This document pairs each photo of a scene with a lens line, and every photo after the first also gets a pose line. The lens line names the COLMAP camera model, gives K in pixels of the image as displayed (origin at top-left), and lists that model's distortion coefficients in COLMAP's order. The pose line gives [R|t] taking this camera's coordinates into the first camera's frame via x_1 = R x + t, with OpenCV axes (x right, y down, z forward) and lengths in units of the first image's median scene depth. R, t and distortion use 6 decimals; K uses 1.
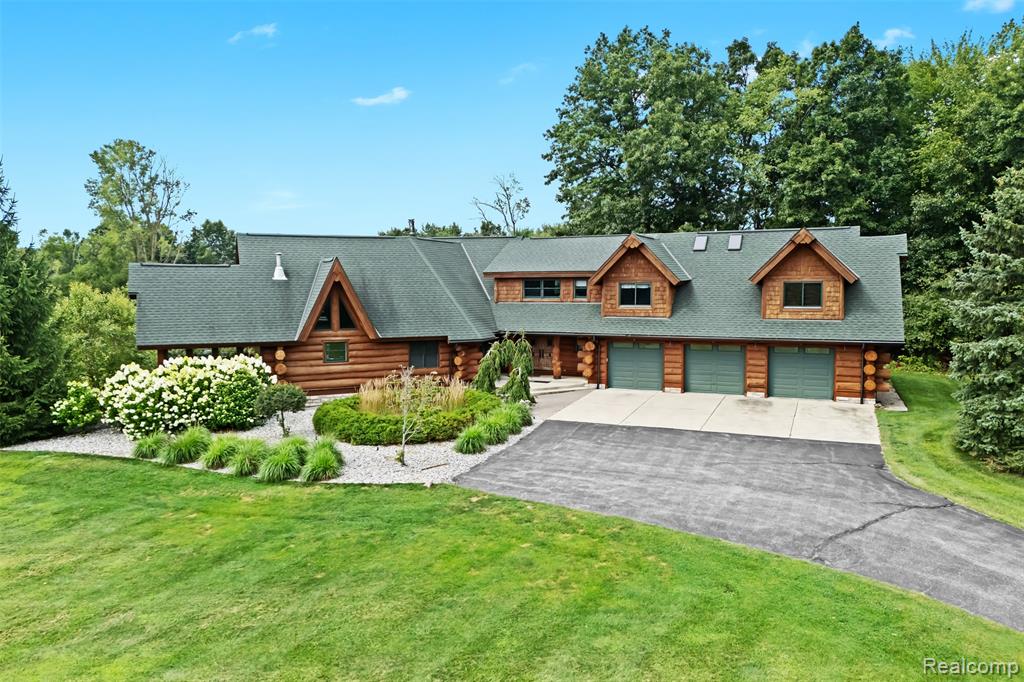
lens RADIAL K [[764.1, 0, 512.0], [0, 764.1, 341.0], [0, 0, 1]] dist [0.079176, -0.095040]
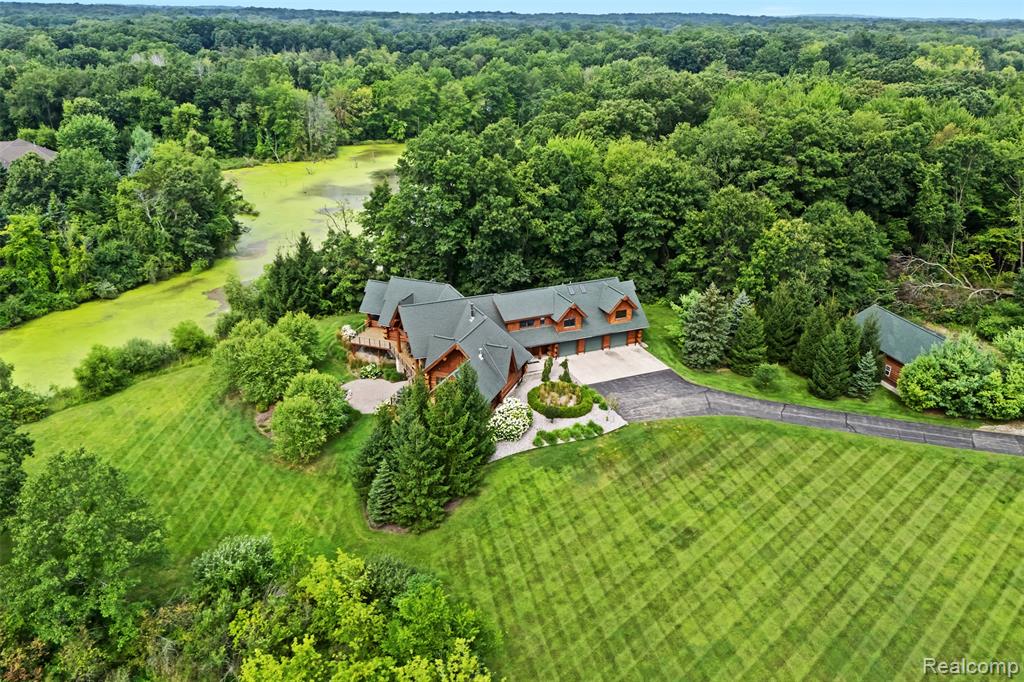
lens RADIAL K [[764.1, 0, 512.0], [0, 764.1, 341.0], [0, 0, 1]] dist [0.079176, -0.095040]
pose [[0.680972, -0.272775, 0.679611, -1.799996], [0.041491, 0.940918, 0.336082, -0.906943], [-0.731133, -0.200665, 0.652057, -0.572321]]
